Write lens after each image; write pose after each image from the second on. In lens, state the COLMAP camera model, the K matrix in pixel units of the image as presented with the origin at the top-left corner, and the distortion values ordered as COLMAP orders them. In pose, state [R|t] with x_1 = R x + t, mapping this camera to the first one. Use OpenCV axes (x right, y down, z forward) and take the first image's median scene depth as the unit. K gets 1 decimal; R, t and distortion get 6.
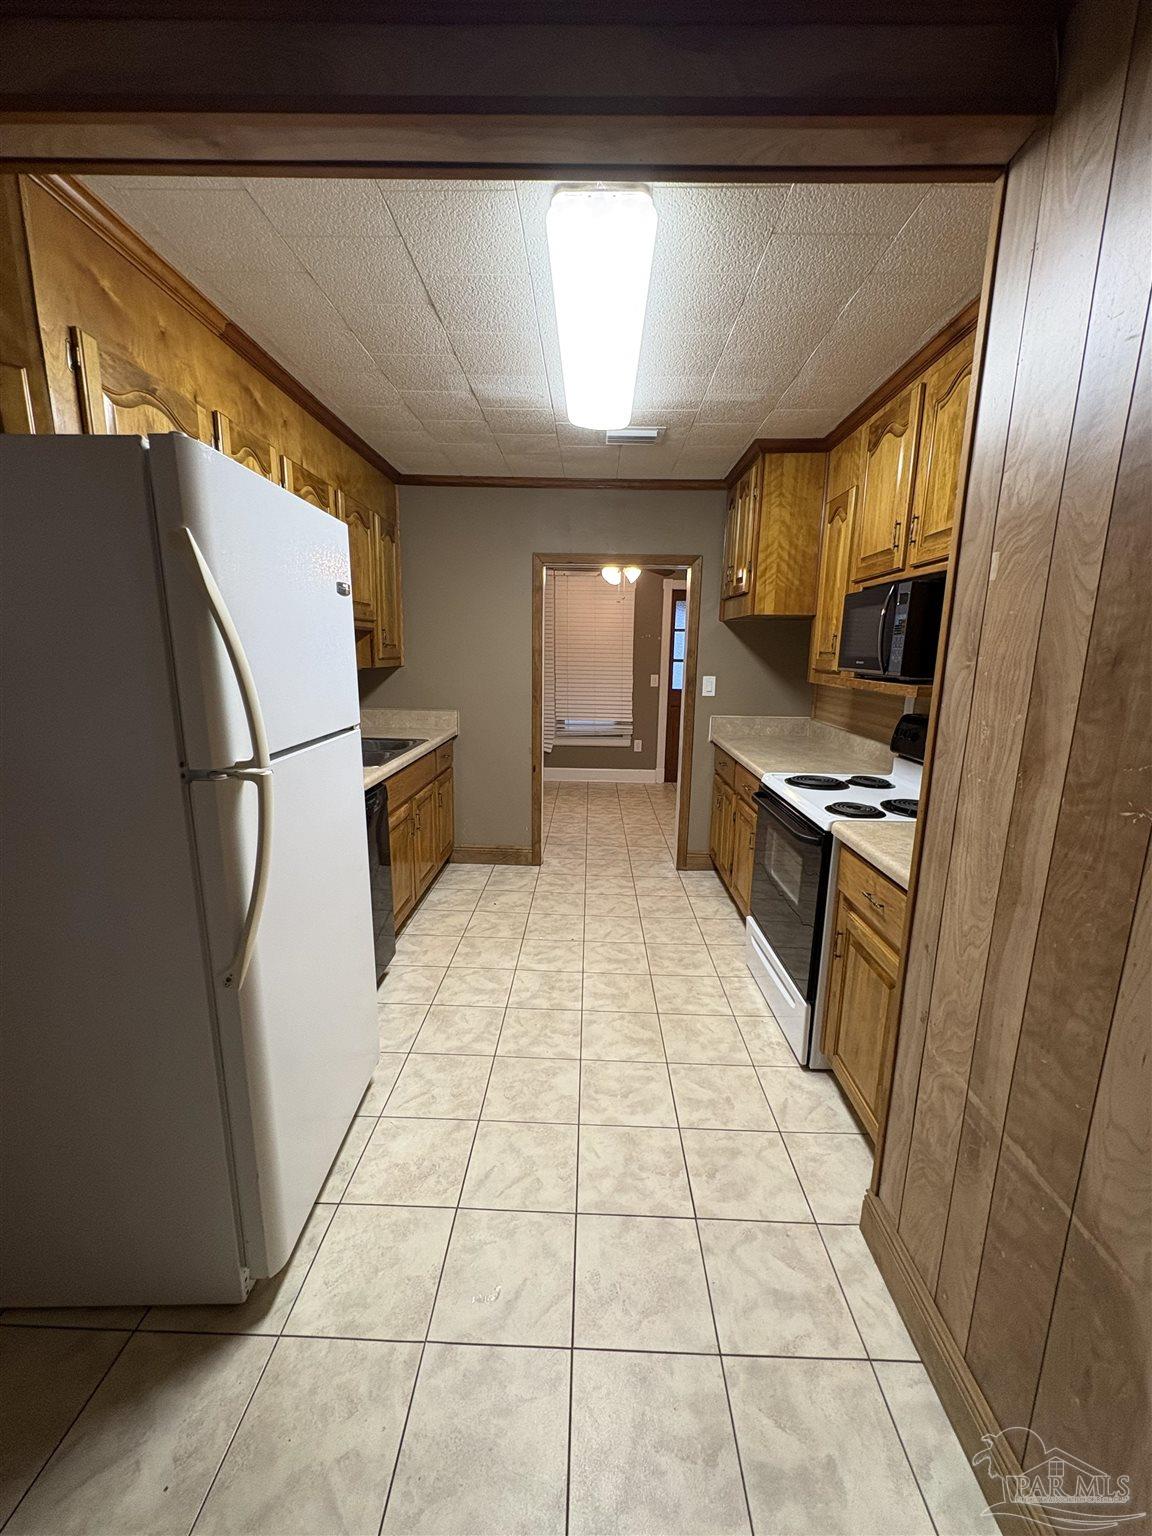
lens RADIAL K [[615.2, 0, 573.8], [0, 615.2, 769.5], [0, 0, 1]] dist [-0.000558, 0.000794]
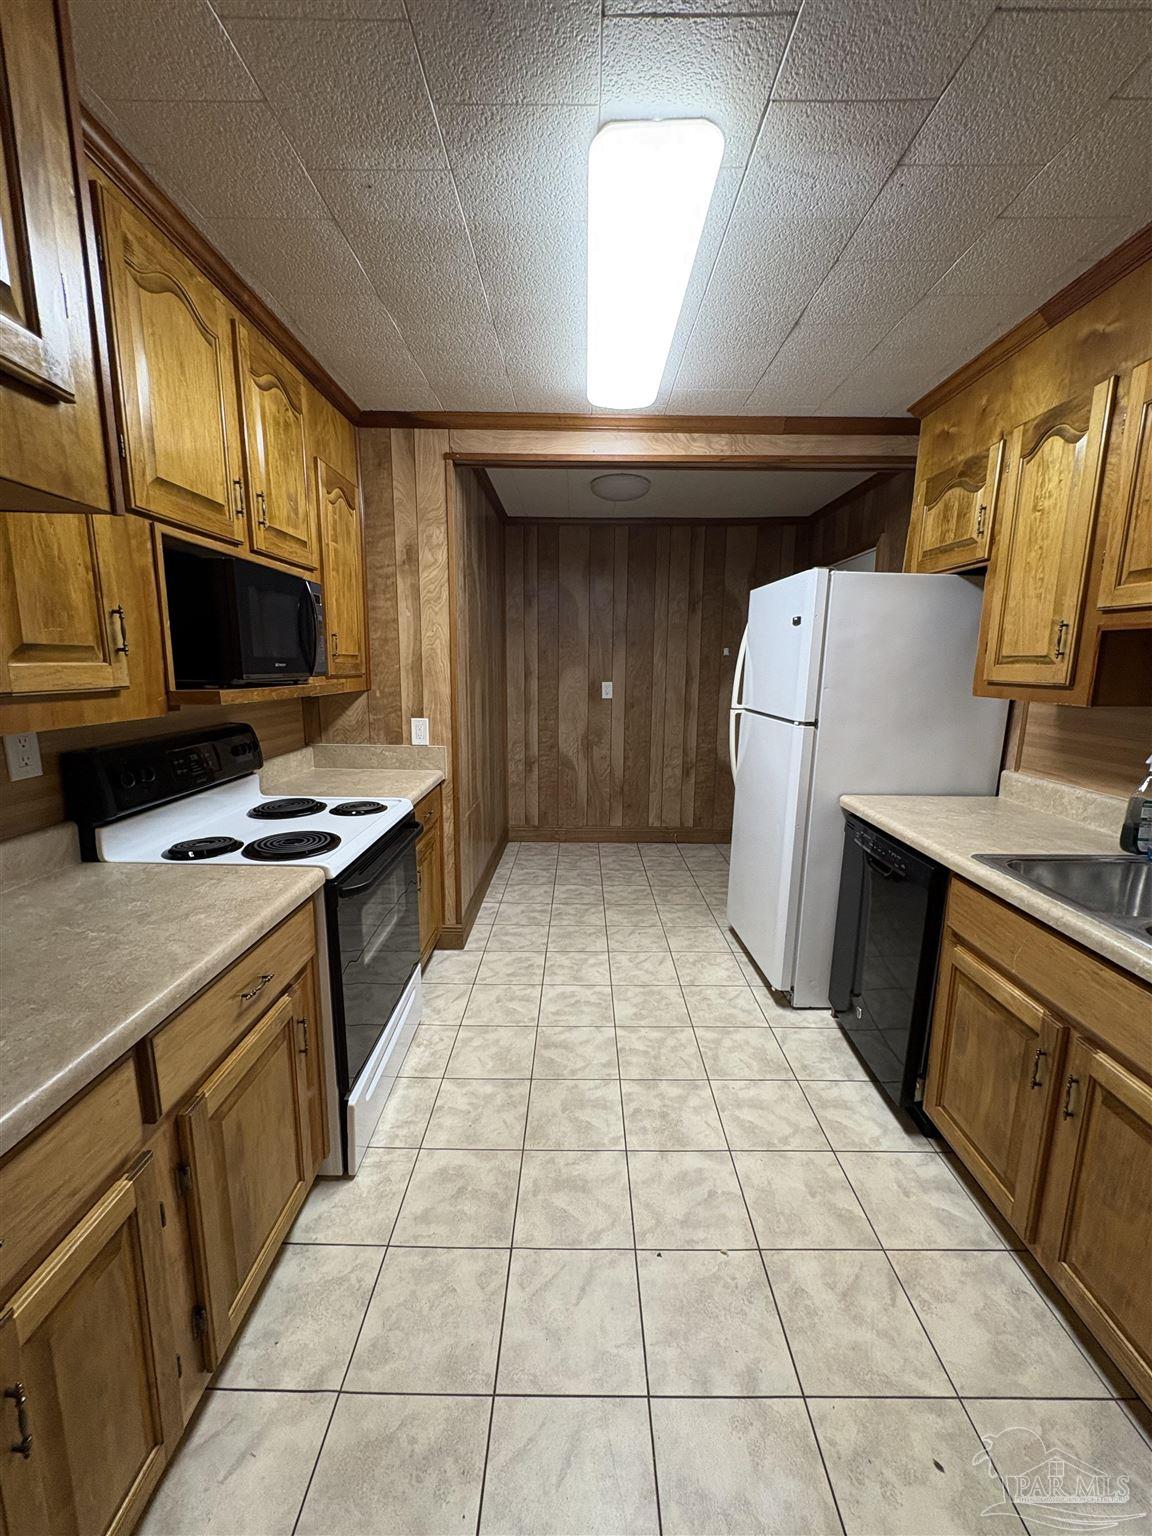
lens RADIAL K [[615.2, 0, 573.9], [0, 615.2, 772.3], [0, 0, 1]] dist [-0.000558, 0.000794]
pose [[-0.999478, -0.023916, -0.021723, 0.103357], [-0.030149, 0.932094, 0.360959, -0.307129], [0.011615, 0.361425, -0.932329, 1.608450]]
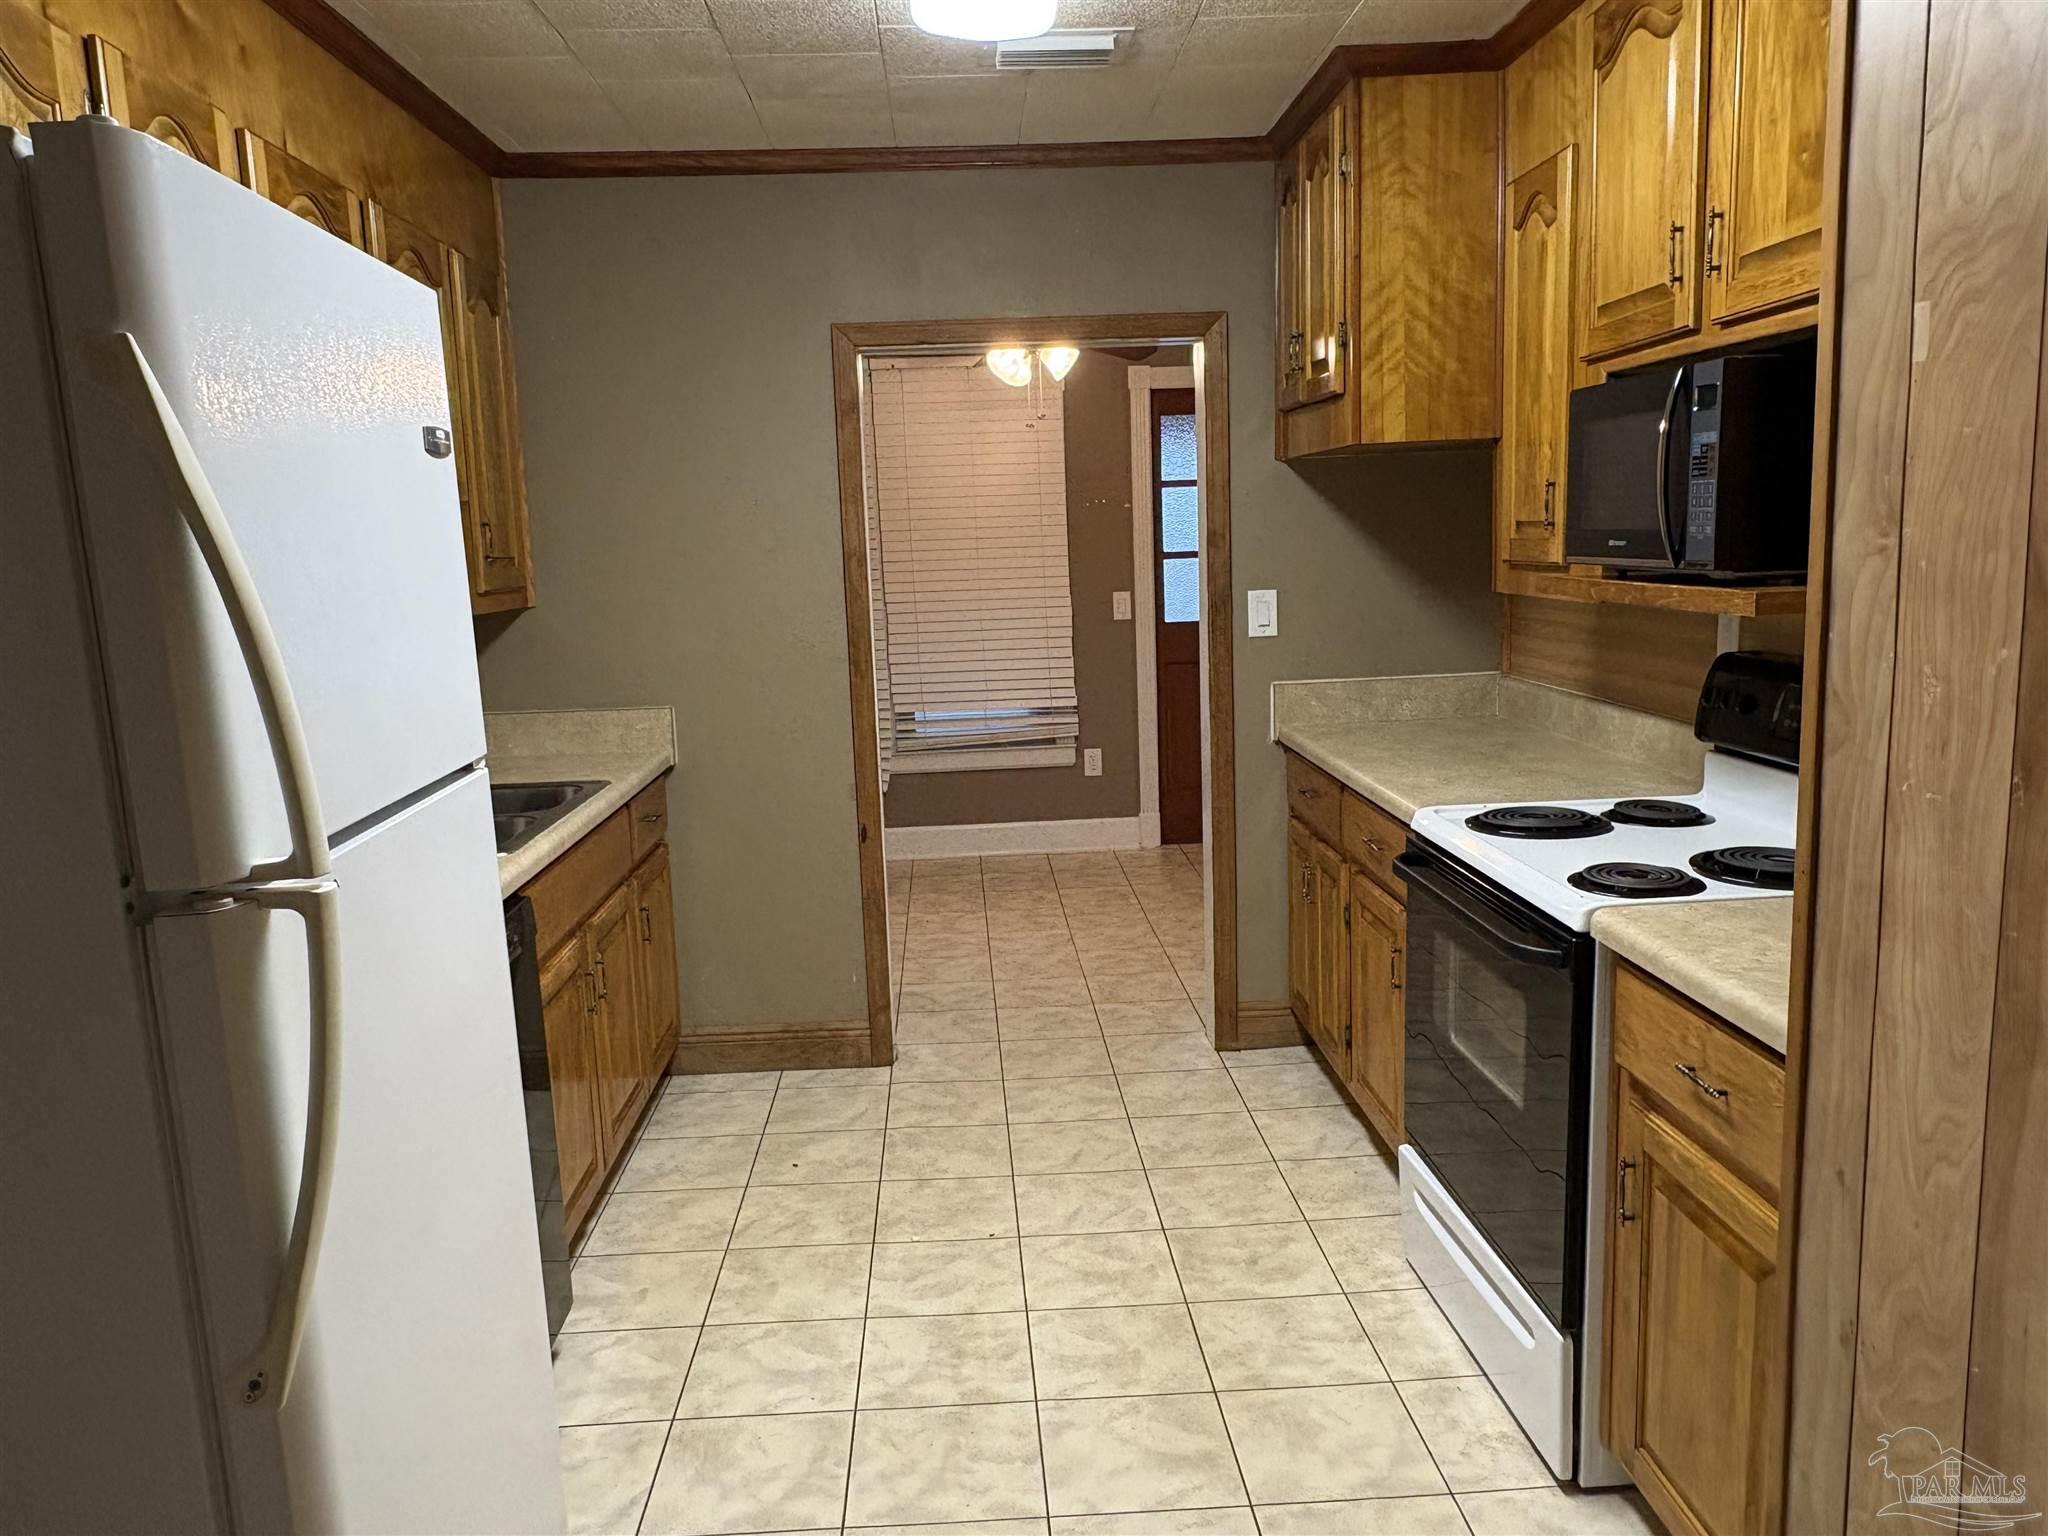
lens RADIAL K [[1490.0, 0, 1011.5], [0, 1490.0, 777.0], [0, 0, 1]] dist [0.000587, -0.005868]
pose [[0.996056, -0.064068, 0.061377, -0.038198], [0.066007, 0.997365, -0.030103, -0.003698], [-0.059286, 0.034035, 0.997661, -0.027360]]
